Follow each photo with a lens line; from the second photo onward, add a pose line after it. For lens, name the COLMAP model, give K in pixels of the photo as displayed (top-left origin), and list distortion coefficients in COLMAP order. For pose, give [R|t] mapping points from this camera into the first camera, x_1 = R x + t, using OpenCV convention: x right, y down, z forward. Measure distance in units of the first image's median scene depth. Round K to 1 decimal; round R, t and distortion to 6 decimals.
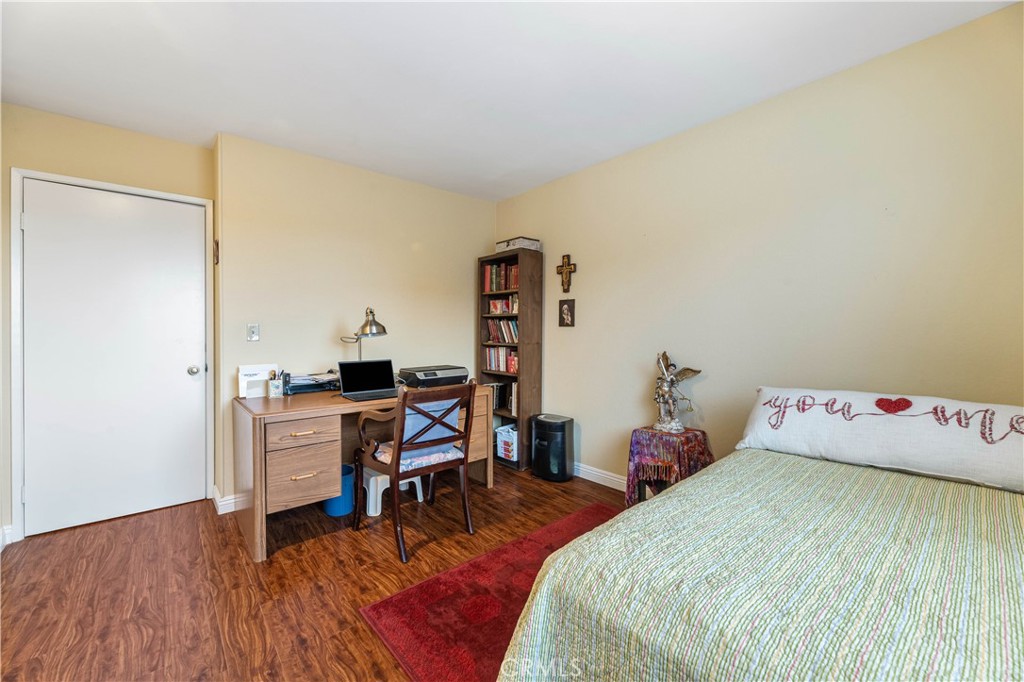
lens RADIAL K [[413.7, 0, 535.2], [0, 413.7, 334.9], [0, 0, 1]] dist [-0.000050, -0.000035]
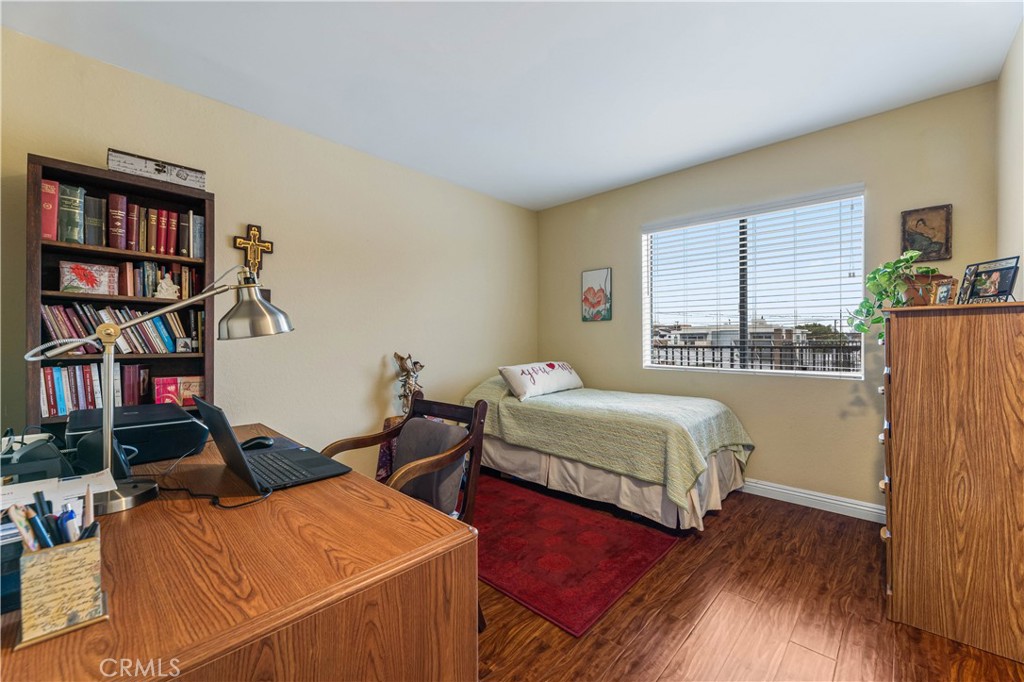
lens RADIAL K [[410.1, 0, 515.2], [0, 410.1, 341.6], [0, 0, 1]] dist [0.000239, 0.000106]
pose [[-0.079467, -0.003558, 0.996831, -0.737878], [0.005741, 0.999975, 0.004027, 0.006868], [-0.996821, 0.006043, -0.079445, 0.678830]]
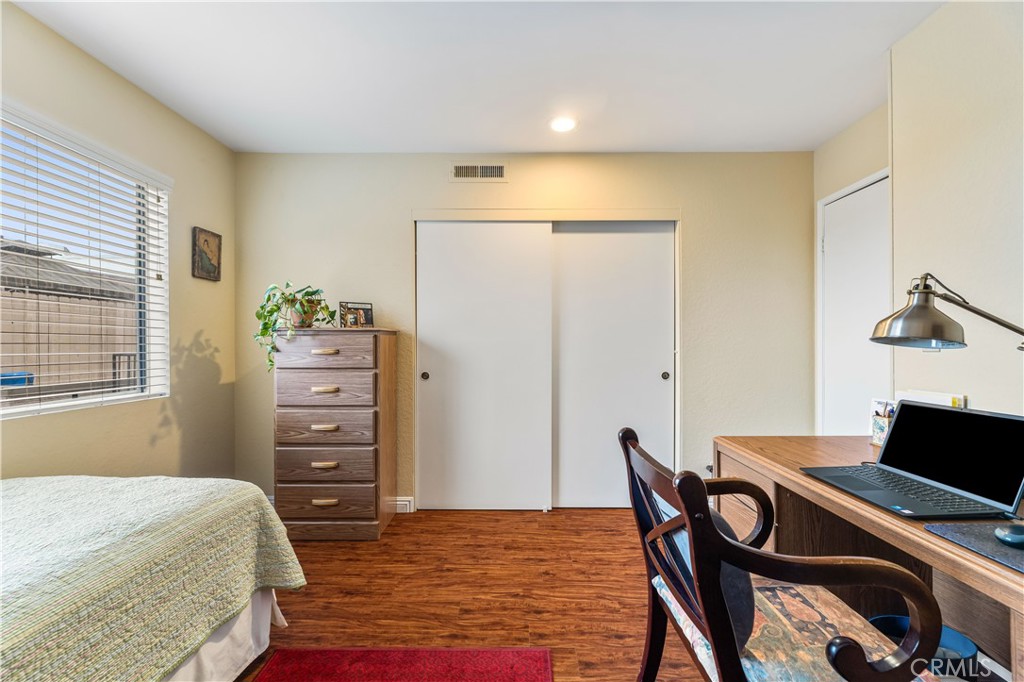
lens RADIAL K [[402.6, 0, 507.2], [0, 402.6, 342.5], [0, 0, 1]] dist [-0.001155, -0.000055]
pose [[-0.698126, 0.004470, -0.715961, 0.149016], [0.005520, 0.999984, 0.000861, -0.003548], [0.715954, -0.003351, -0.698140, 0.873425]]
